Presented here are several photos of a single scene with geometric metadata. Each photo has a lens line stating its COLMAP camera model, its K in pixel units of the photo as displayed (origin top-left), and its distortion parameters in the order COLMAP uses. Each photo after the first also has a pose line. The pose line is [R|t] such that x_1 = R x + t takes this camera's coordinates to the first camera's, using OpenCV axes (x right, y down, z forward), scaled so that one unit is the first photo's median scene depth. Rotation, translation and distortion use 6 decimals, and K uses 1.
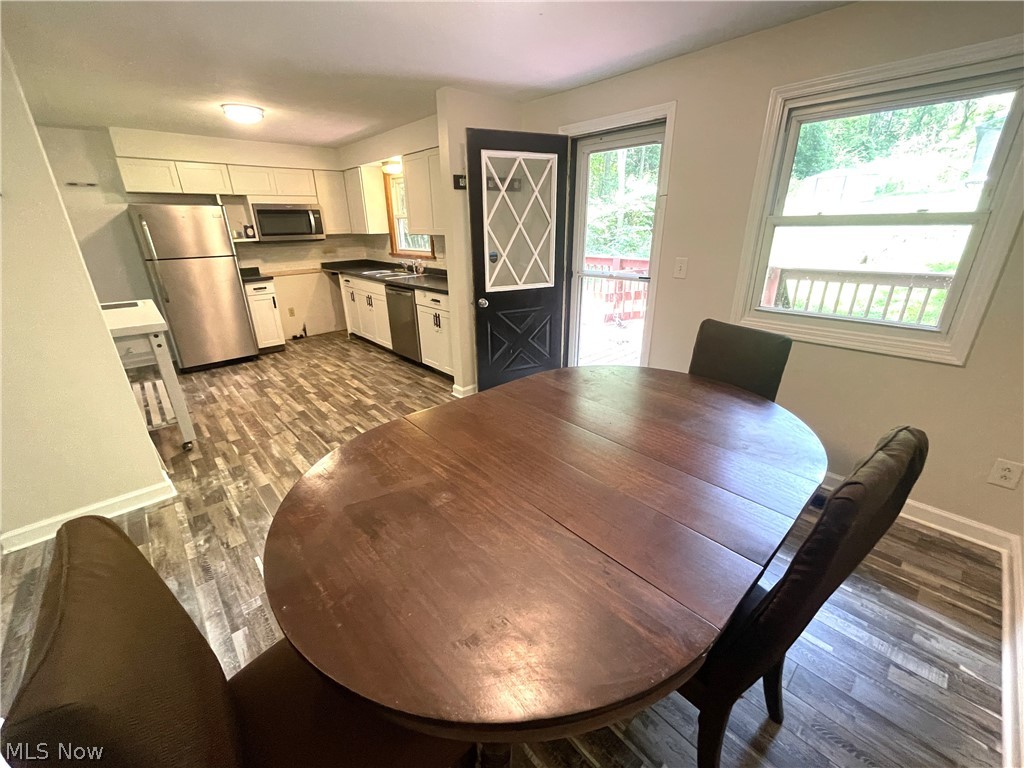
lens RADIAL K [[416.4, 0, 506.8], [0, 416.4, 380.8], [0, 0, 1]] dist [-0.002205, -0.000144]
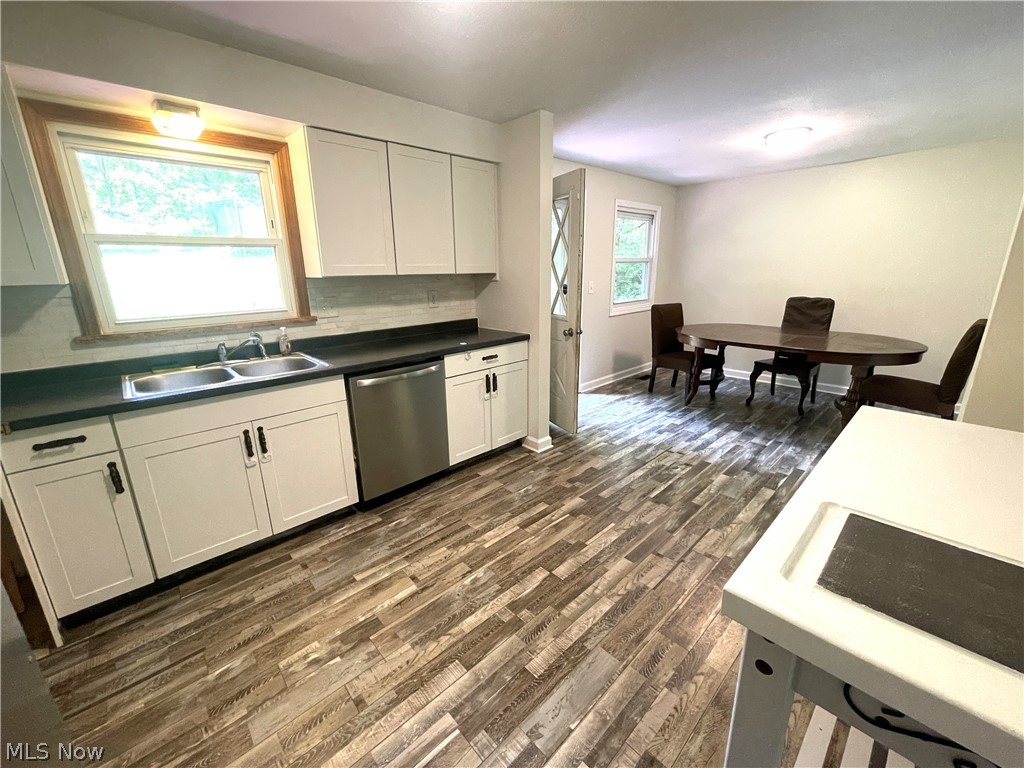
lens RADIAL K [[416.4, 0, 506.8], [0, 416.4, 380.8], [0, 0, 1]] dist [-0.002205, -0.000144]
pose [[-0.016965, -0.249574, 0.968207, -0.764944], [0.368233, 0.898724, 0.238116, -0.272647], [-0.929579, 0.360565, 0.076654, 0.789299]]
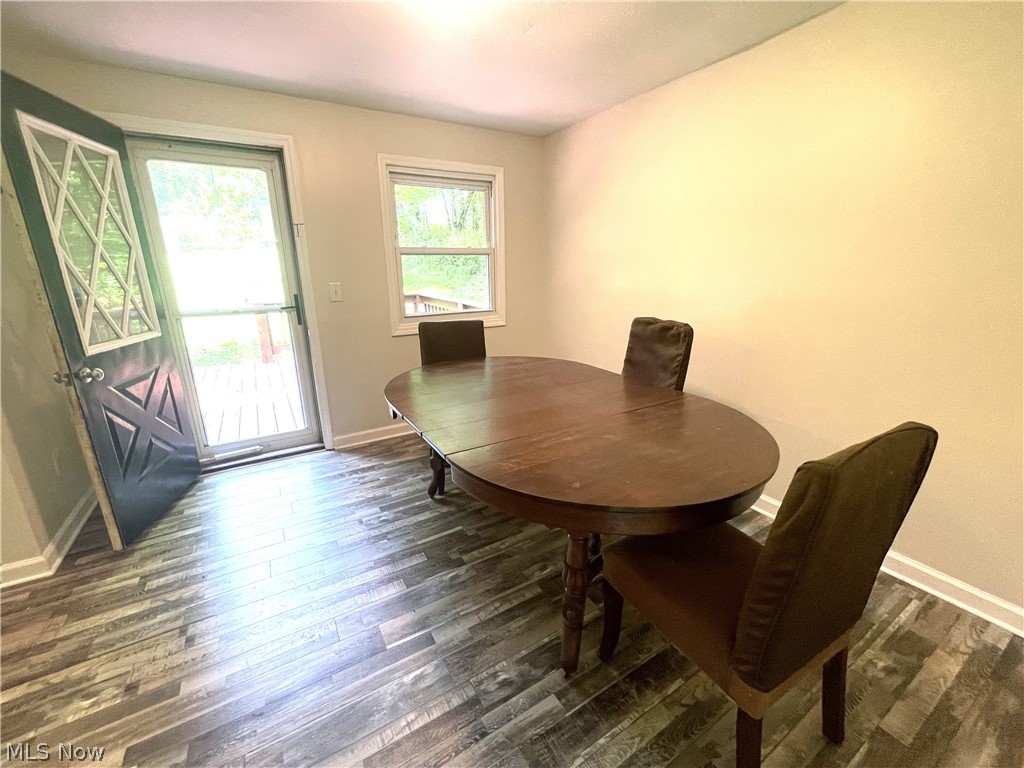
lens RADIAL K [[416.4, 0, 506.8], [0, 416.4, 380.8], [0, 0, 1]] dist [-0.002205, -0.000144]
pose [[0.195479, -0.250911, 0.948067, -0.343431], [0.355412, 0.919126, 0.169970, -0.051787], [-0.914041, 0.303729, 0.268846, 0.225326]]
